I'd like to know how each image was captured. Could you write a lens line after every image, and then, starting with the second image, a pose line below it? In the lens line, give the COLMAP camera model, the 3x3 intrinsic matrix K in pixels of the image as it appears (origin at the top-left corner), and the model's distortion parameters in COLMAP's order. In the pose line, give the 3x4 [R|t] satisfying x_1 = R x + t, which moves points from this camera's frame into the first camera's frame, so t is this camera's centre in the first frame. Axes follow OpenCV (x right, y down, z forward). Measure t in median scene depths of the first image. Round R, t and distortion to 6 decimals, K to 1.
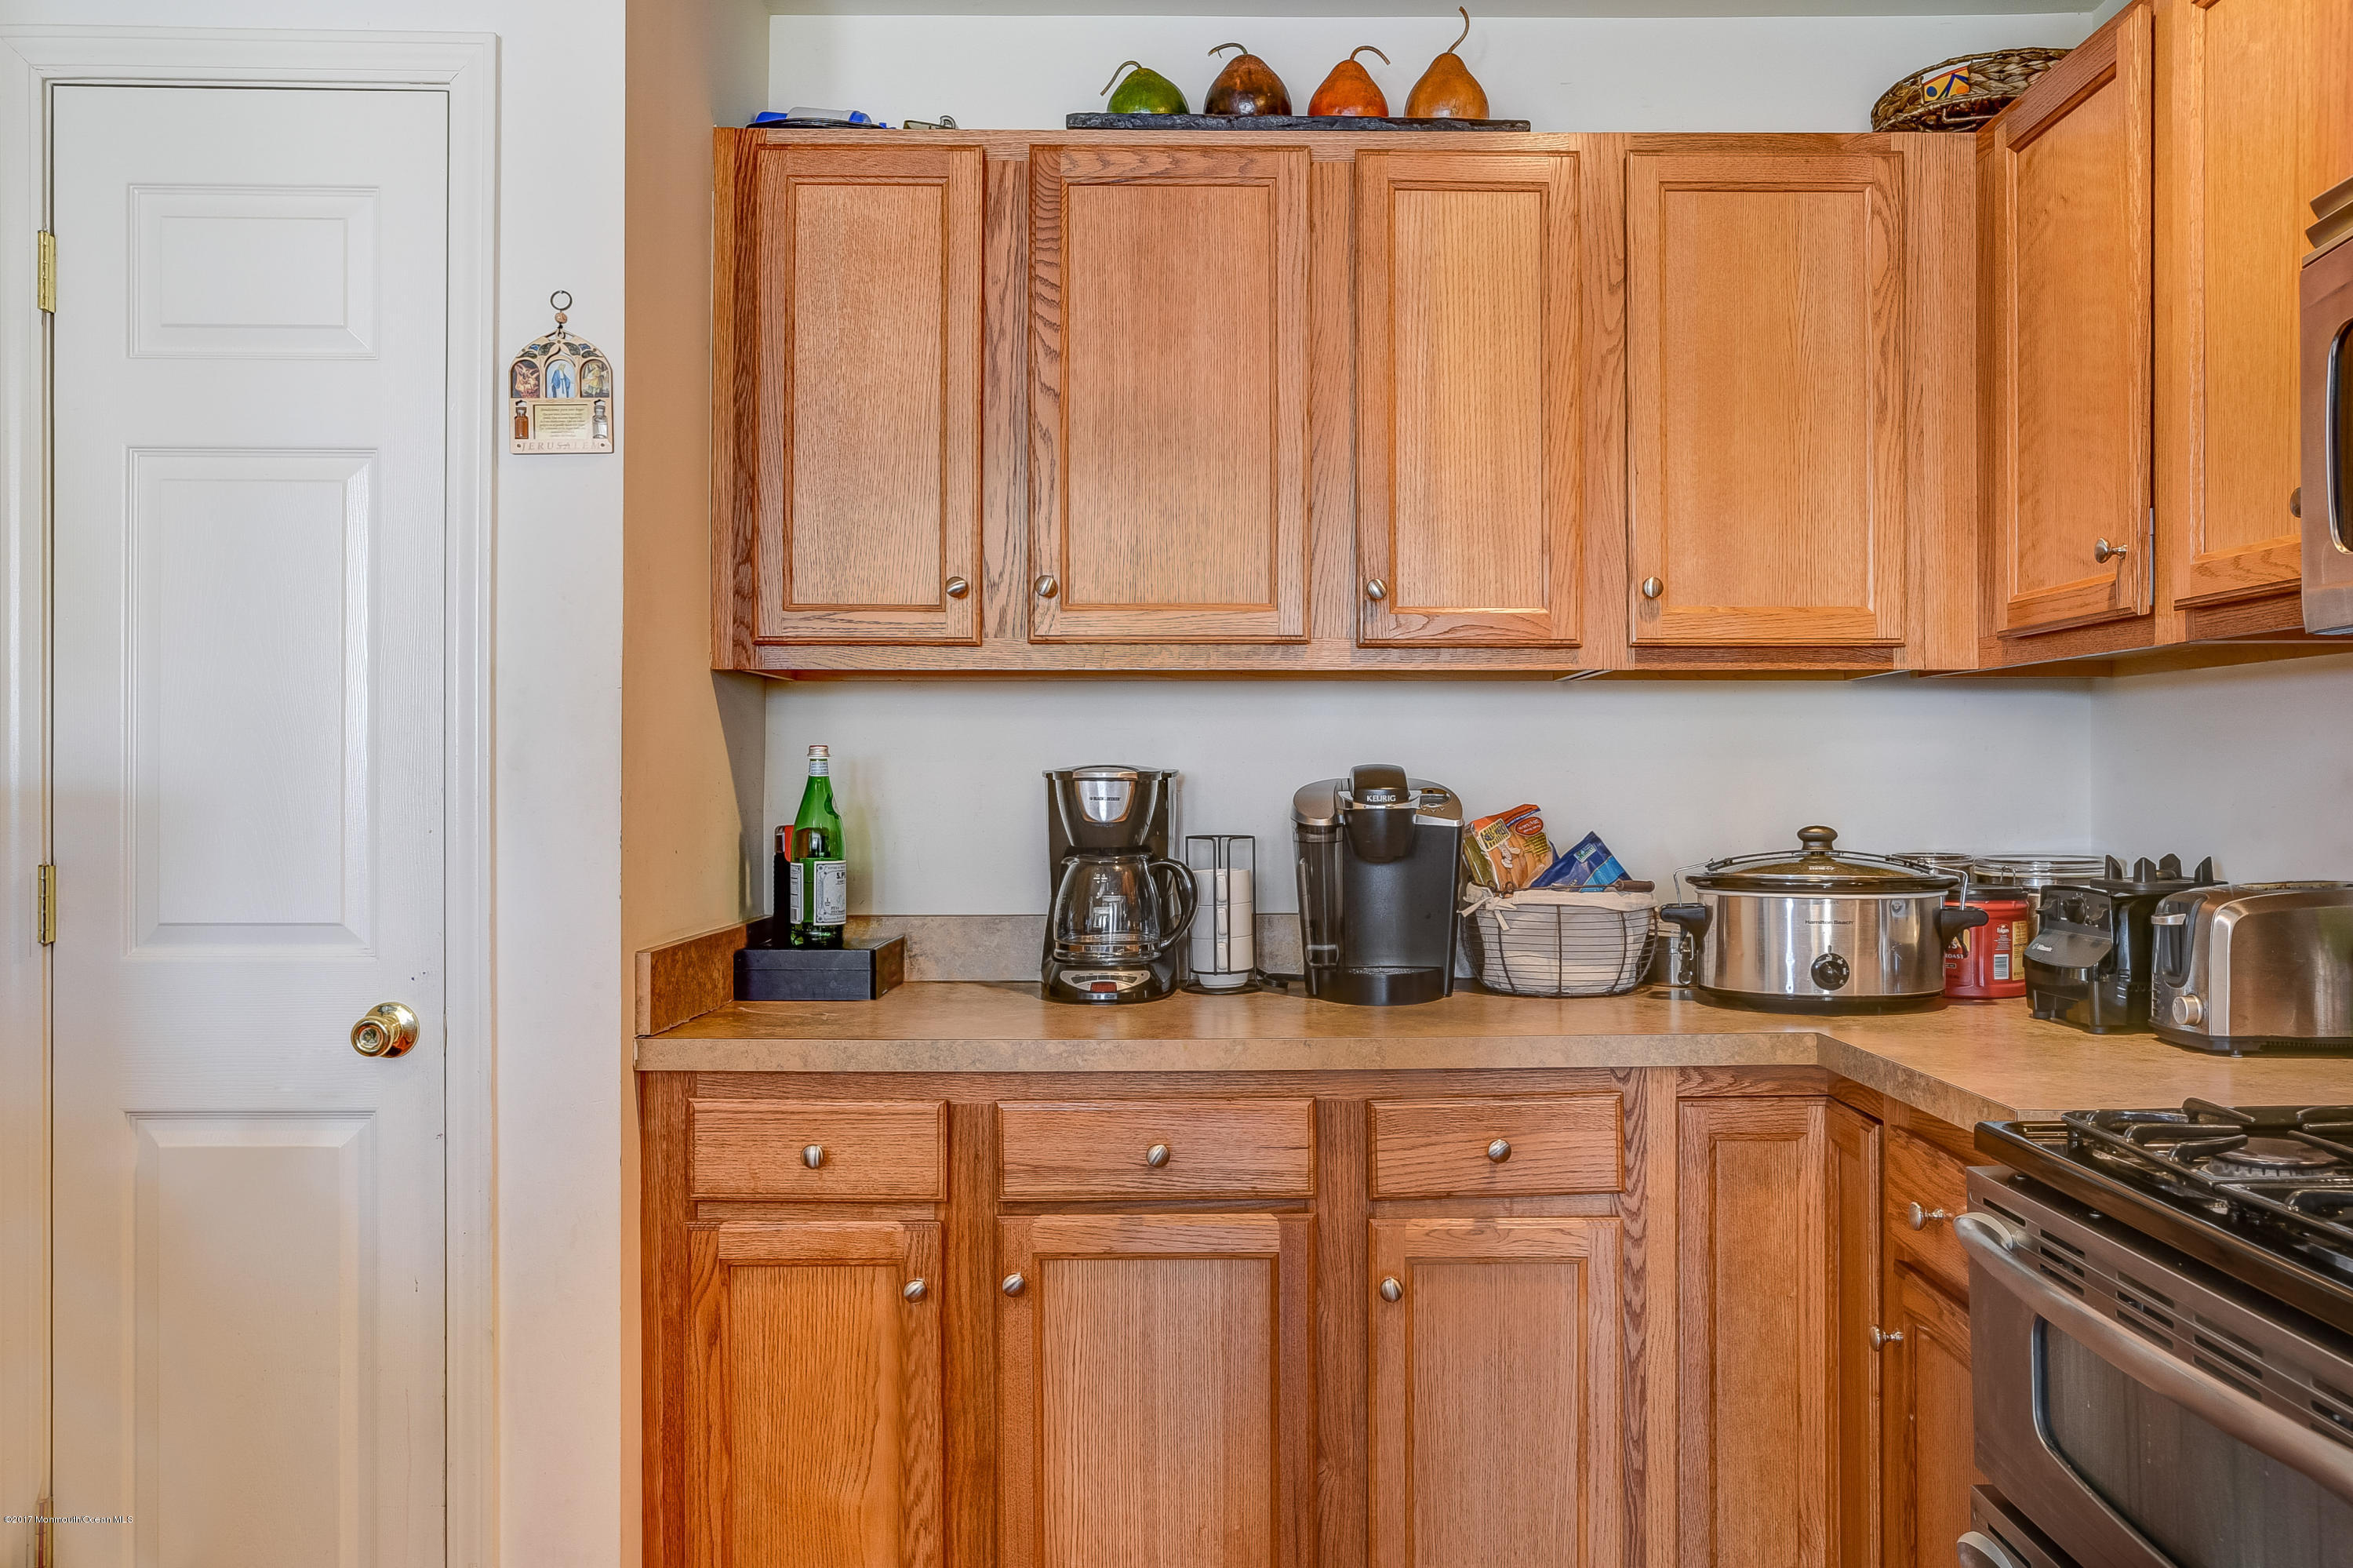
lens RADIAL K [[1892.2, 0, 1243.1], [0, 1892.2, 772.8], [0, 0, 1]] dist [-0.060602, 0.176981]
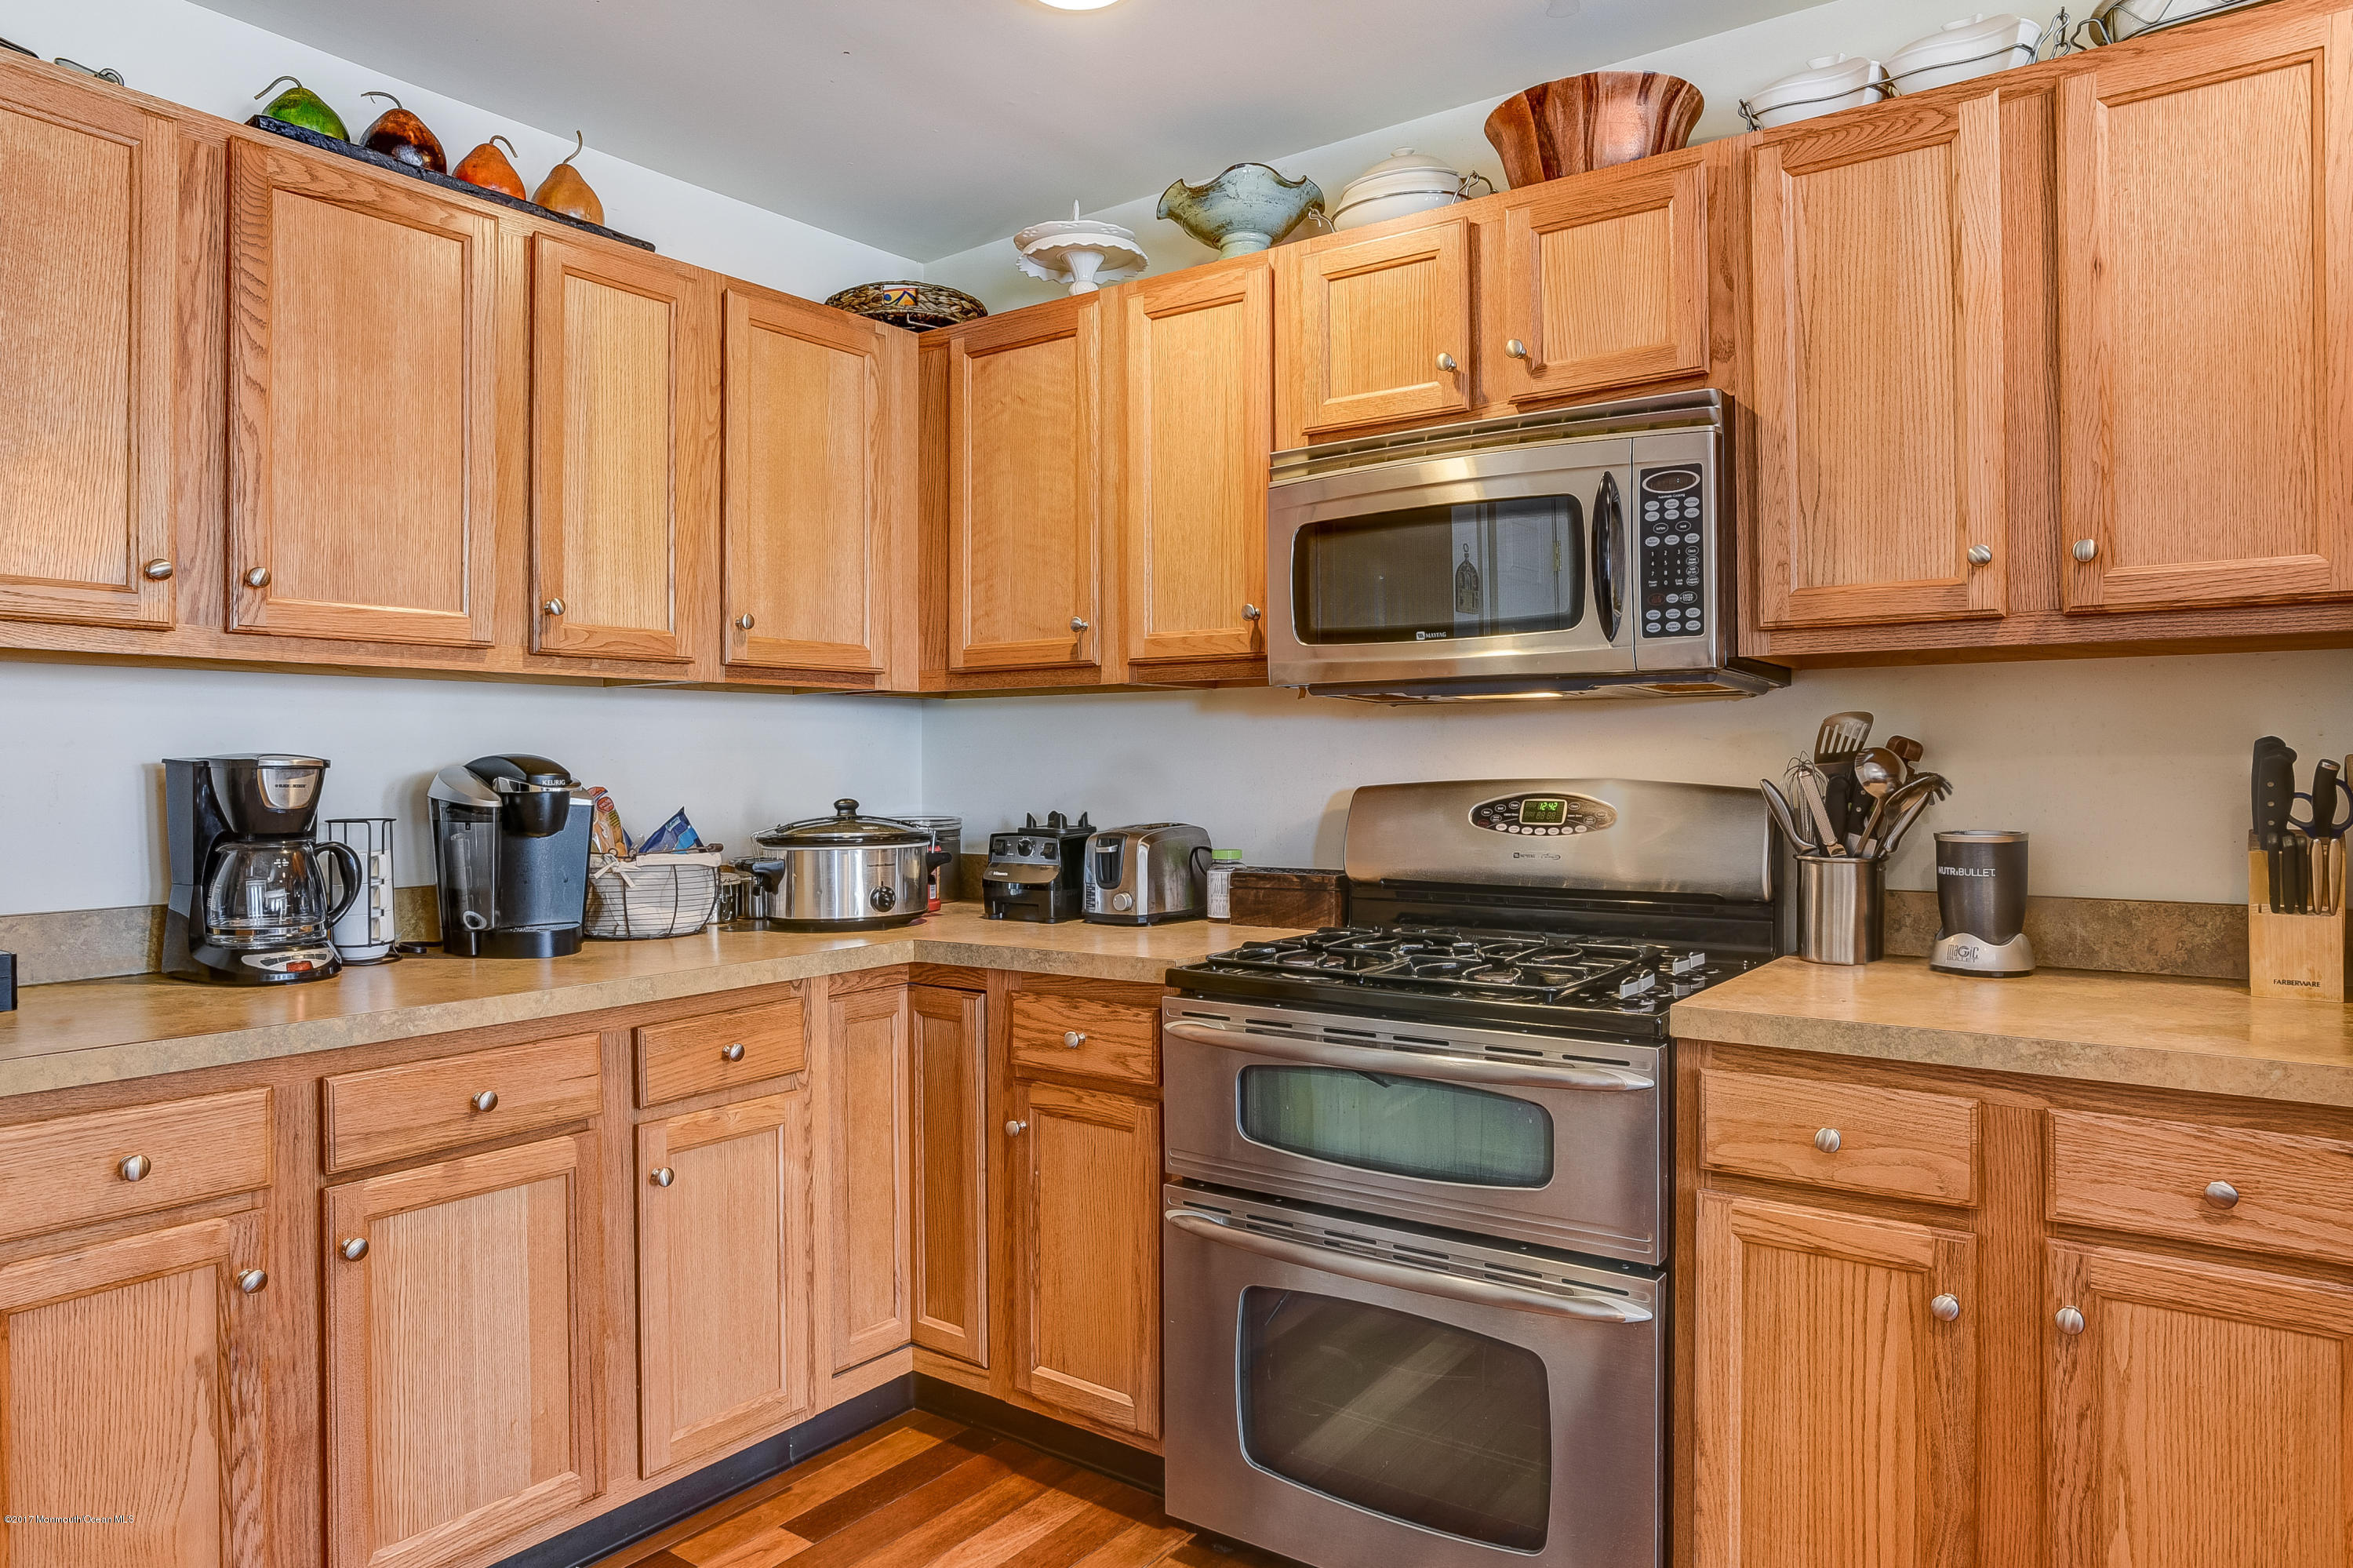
lens RADIAL K [[1502.7, 0, 1170.0], [0, 1502.7, 766.3], [0, 0, 1]] dist [-0.054540, 0.050694]
pose [[0.605164, -0.001855, 0.796099, -0.438427], [0.000513, 0.999998, 0.001939, 0.001730], [-0.796101, -0.000765, 0.605163, 0.124150]]
